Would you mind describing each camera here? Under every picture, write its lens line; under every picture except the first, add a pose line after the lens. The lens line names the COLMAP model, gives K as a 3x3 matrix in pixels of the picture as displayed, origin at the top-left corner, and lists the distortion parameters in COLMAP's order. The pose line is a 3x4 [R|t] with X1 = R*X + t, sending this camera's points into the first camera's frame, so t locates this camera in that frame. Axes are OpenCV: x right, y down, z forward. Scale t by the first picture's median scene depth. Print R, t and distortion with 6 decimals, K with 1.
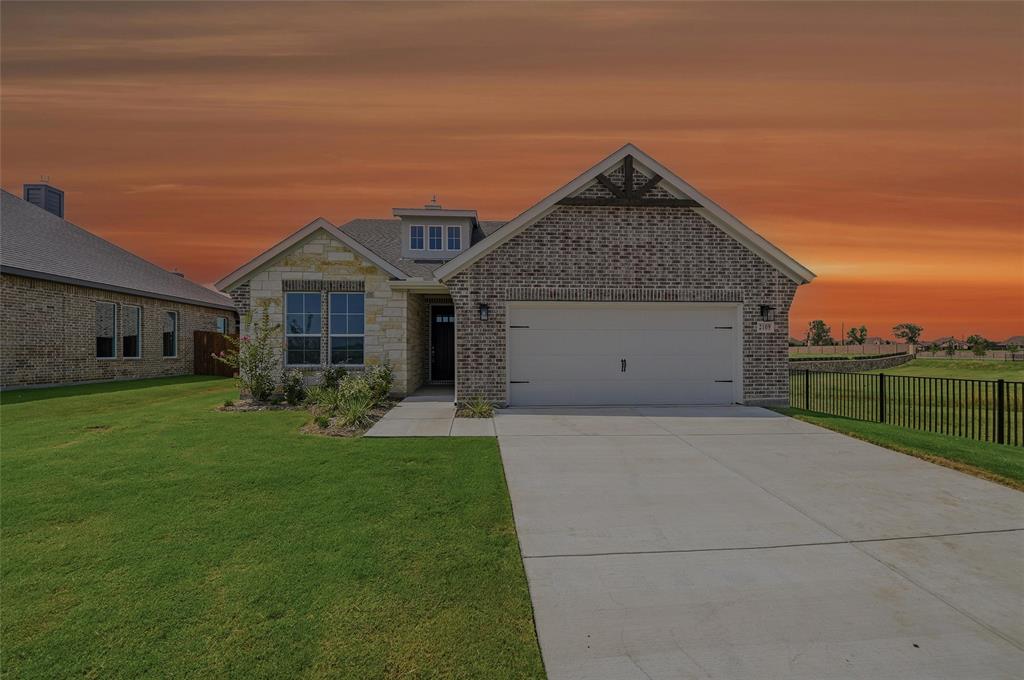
lens RADIAL K [[427.5, 0, 506.1], [0, 427.5, 344.5], [0, 0, 1]] dist [-0.010863, -0.002626]
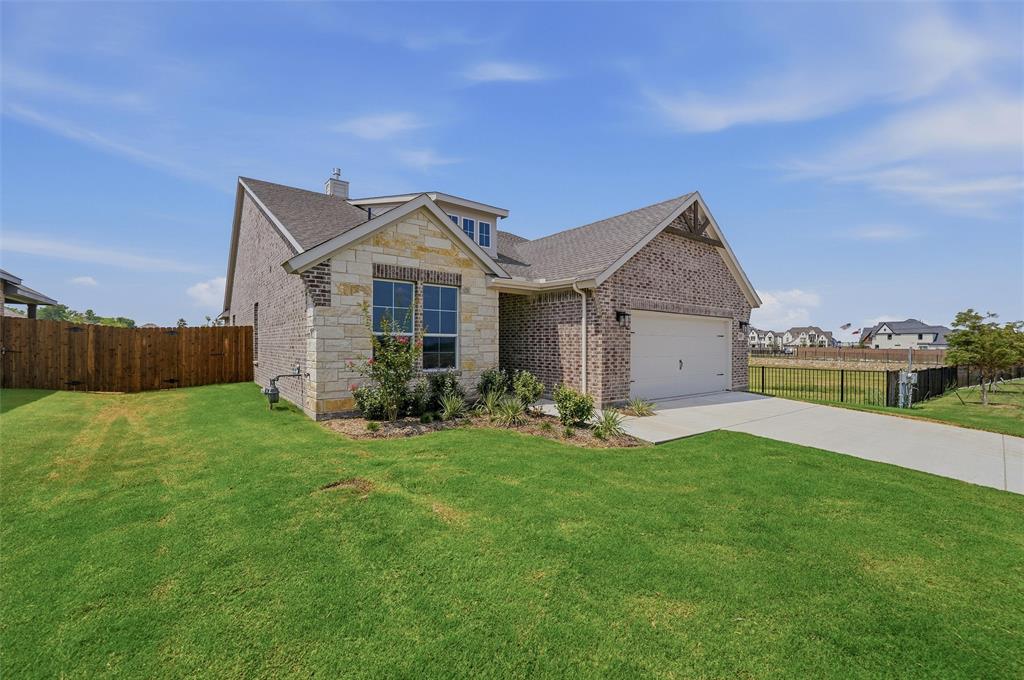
lens RADIAL K [[427.5, 0, 516.3], [0, 427.5, 341.0], [0, 0, 1]] dist [-0.010863, -0.002626]
pose [[0.836411, 0.014621, 0.547907, -0.729038], [-0.015644, 0.999874, -0.002800, -0.009663], [-0.547879, -0.006229, 0.836535, 0.195350]]
